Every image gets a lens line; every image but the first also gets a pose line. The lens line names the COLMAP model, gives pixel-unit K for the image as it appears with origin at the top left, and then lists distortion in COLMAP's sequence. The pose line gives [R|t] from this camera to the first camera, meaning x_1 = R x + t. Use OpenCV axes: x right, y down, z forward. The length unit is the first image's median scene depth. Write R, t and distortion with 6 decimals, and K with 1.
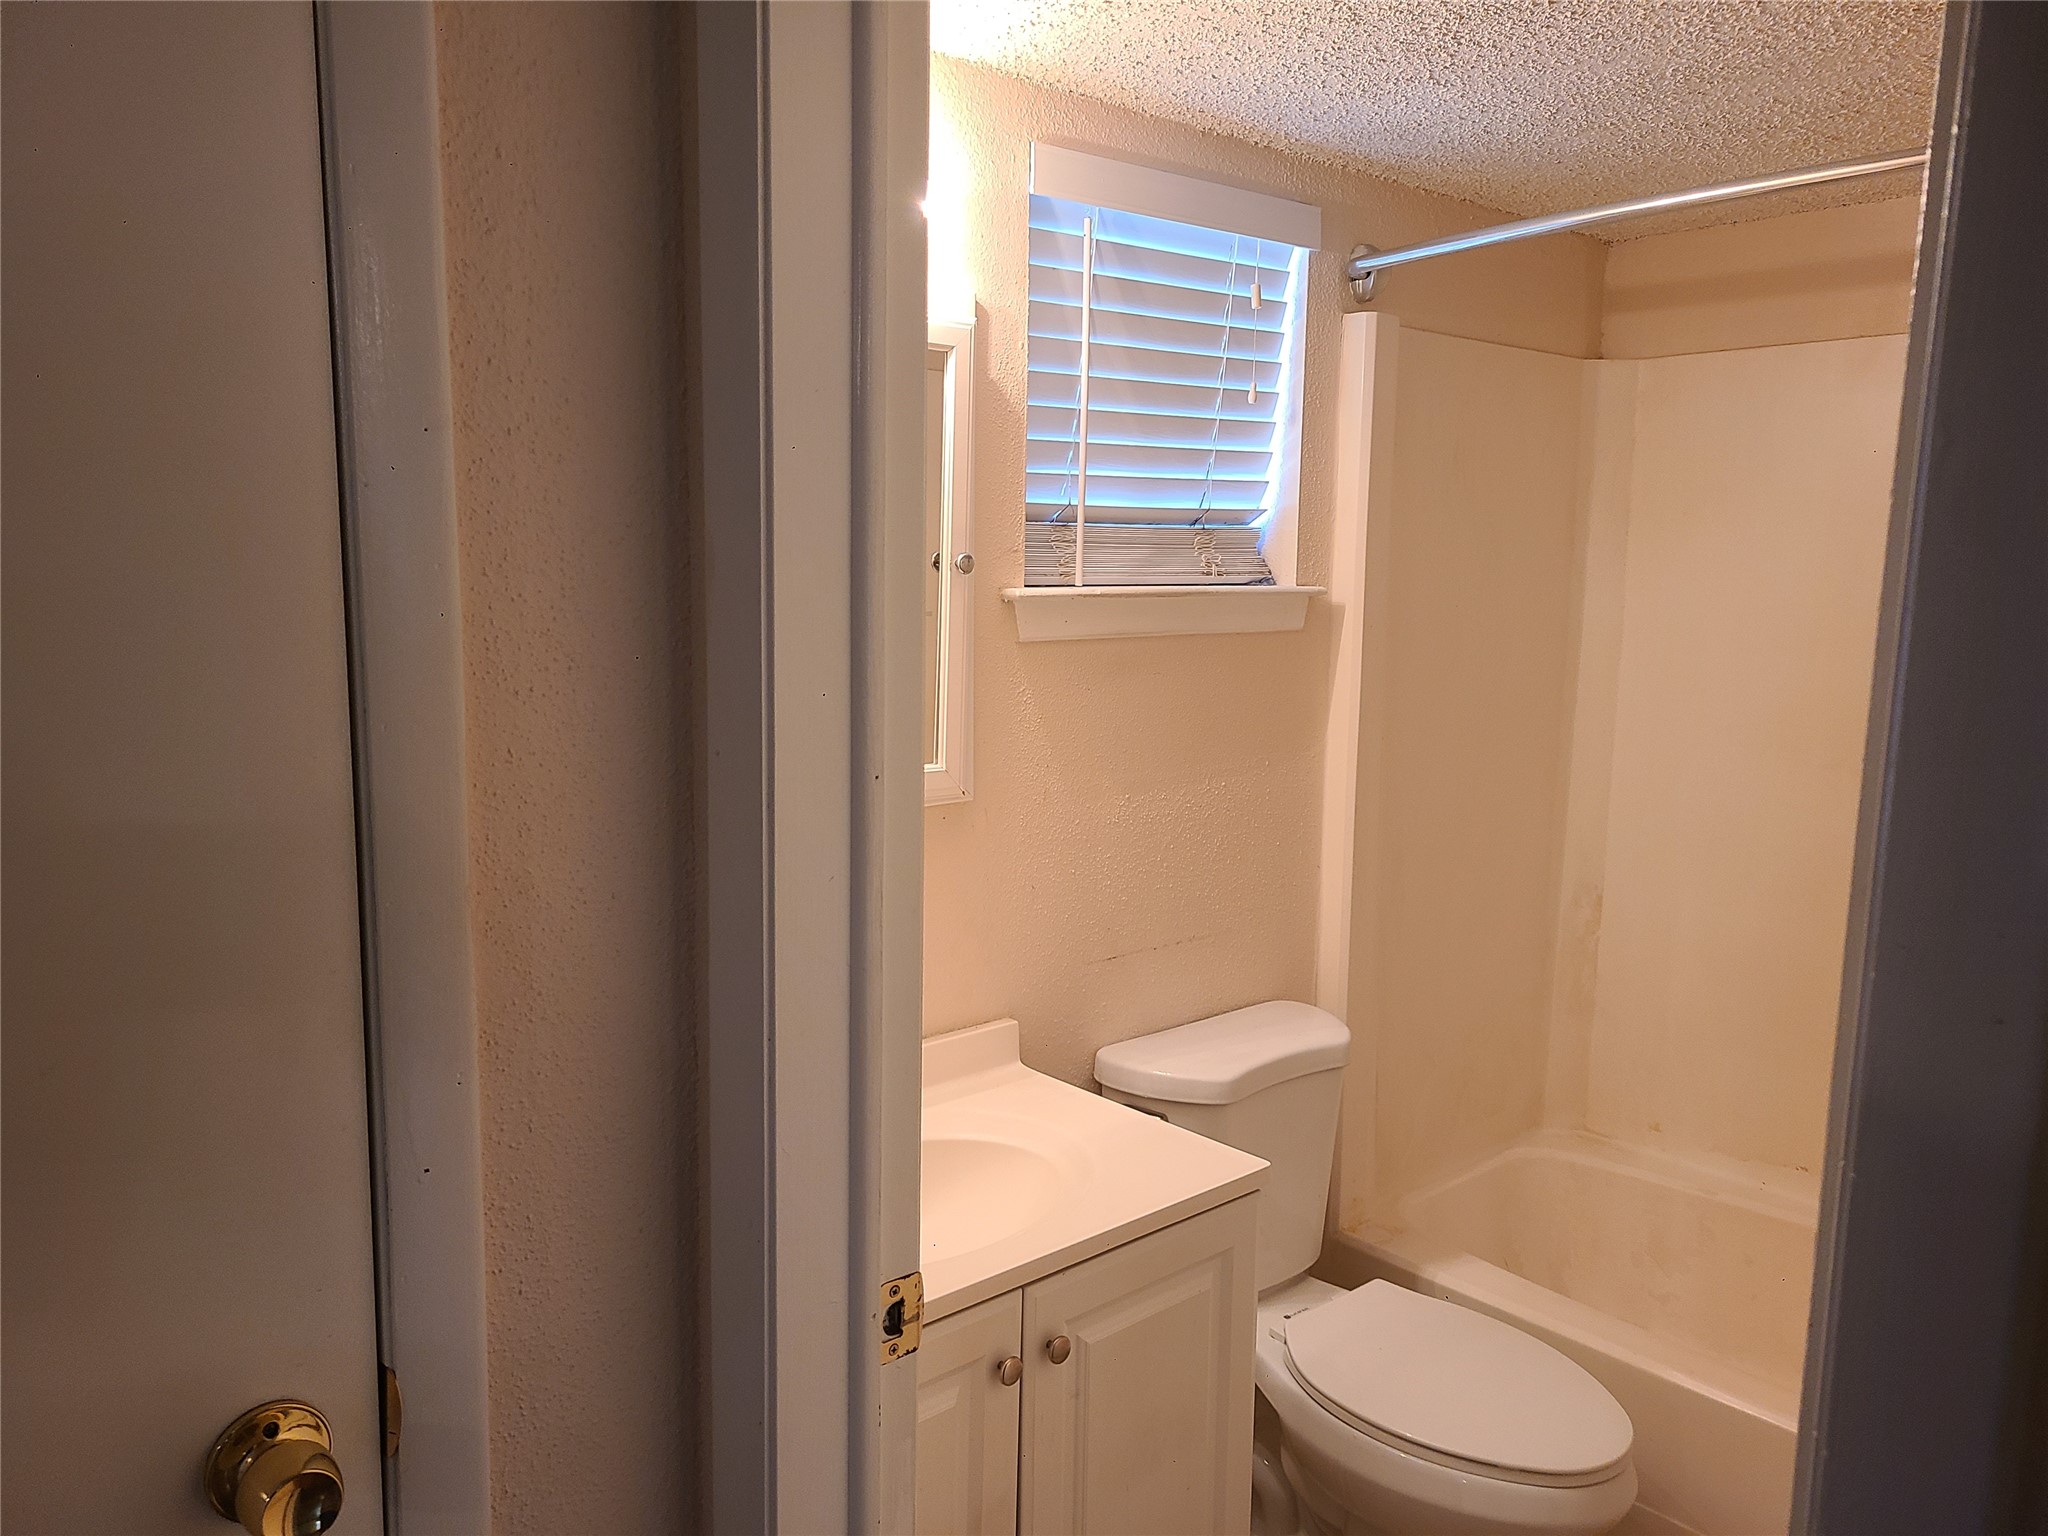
lens RADIAL K [[1528.2, 0, 1024.5], [0, 1528.2, 780.1], [0, 0, 1]] dist [0.045607, -0.024161]
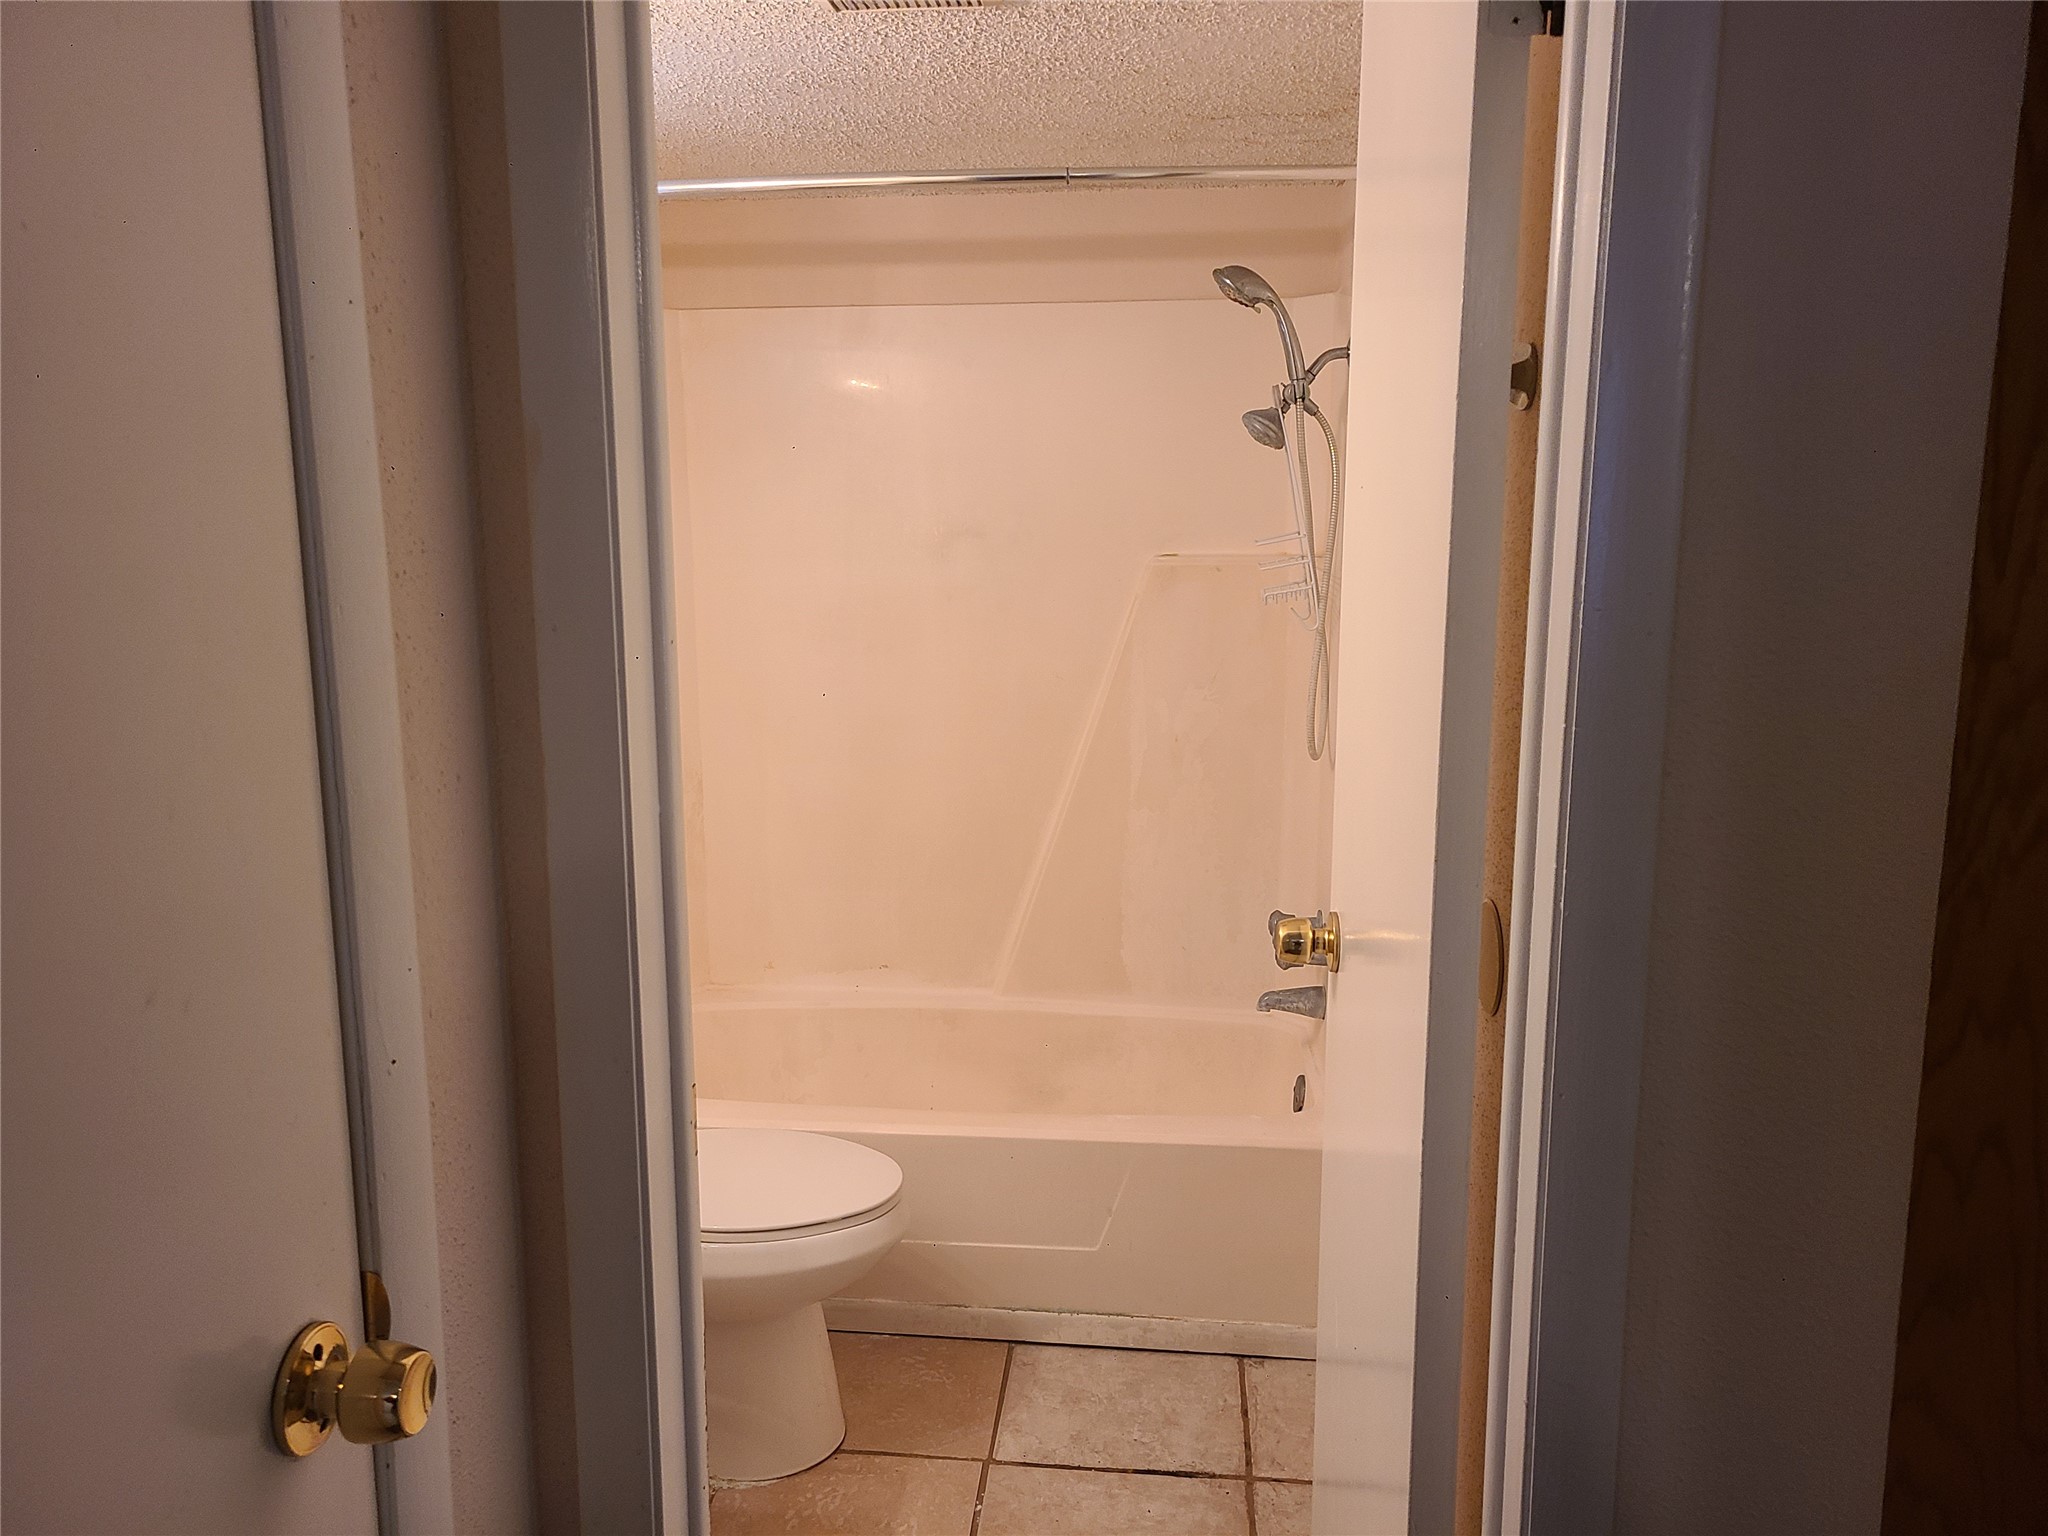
lens RADIAL K [[1528.2, 0, 1023.8], [0, 1528.2, 762.3], [0, 0, 1]] dist [0.045607, -0.024161]
pose [[0.721823, -0.127714, 0.680192, -0.361662], [0.112597, 0.991402, 0.066659, 0.020917], [-0.682857, 0.028472, 0.729997, -0.000620]]
